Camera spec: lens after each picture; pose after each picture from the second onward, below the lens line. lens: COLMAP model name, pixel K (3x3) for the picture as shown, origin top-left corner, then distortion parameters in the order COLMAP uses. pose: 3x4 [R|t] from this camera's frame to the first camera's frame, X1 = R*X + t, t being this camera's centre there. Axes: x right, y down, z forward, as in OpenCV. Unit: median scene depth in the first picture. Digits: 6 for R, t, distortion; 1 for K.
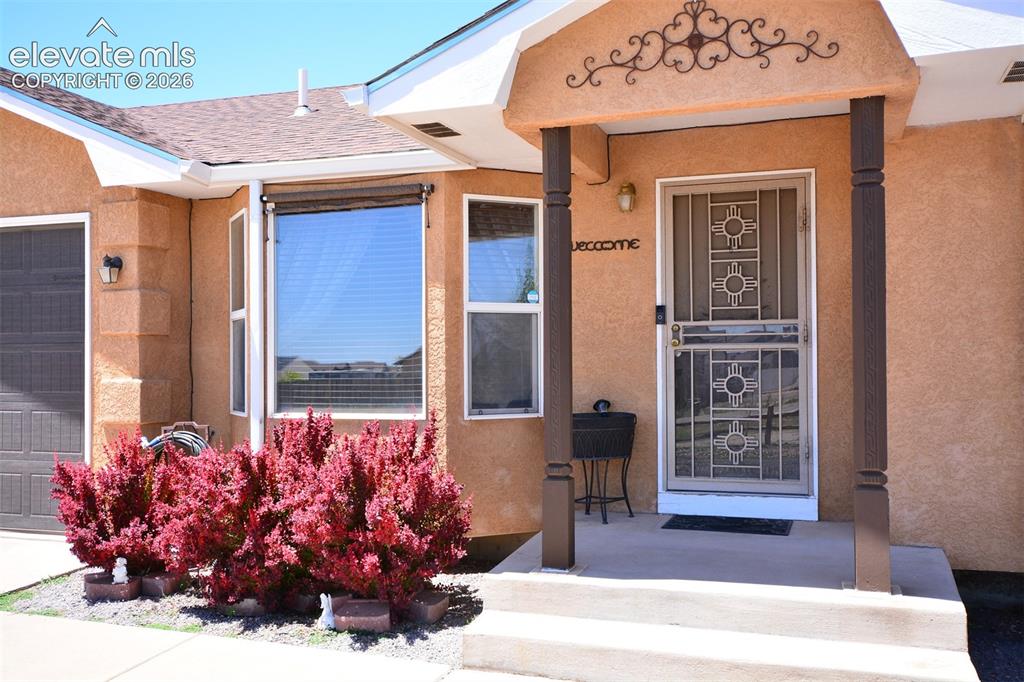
lens RADIAL K [[971.7, 0, 512.0], [0, 971.7, 341.0], [0, 0, 1]] dist [0.103141, 0.000790]
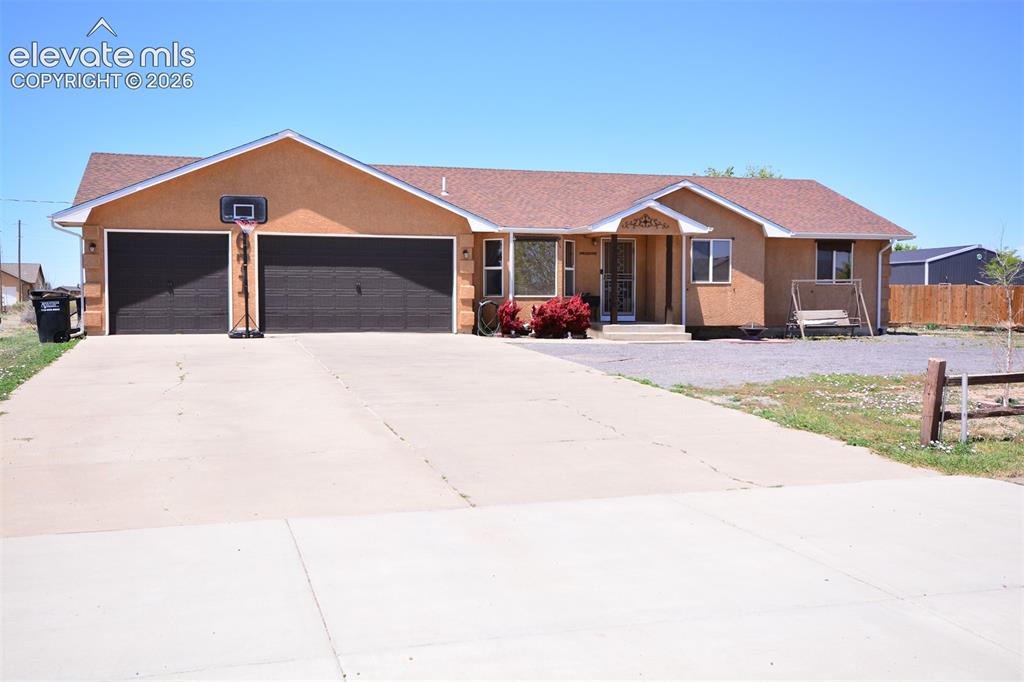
lens RADIAL K [[1063.8, 0, 512.0], [0, 1063.8, 341.0], [0, 0, 1]] dist [-0.002950, -0.000412]
pose [[0.827544, -0.009556, 0.561320, -2.631374], [-0.022806, 0.998457, 0.050622, 0.044317], [-0.560938, -0.054694, 0.826049, -2.435266]]
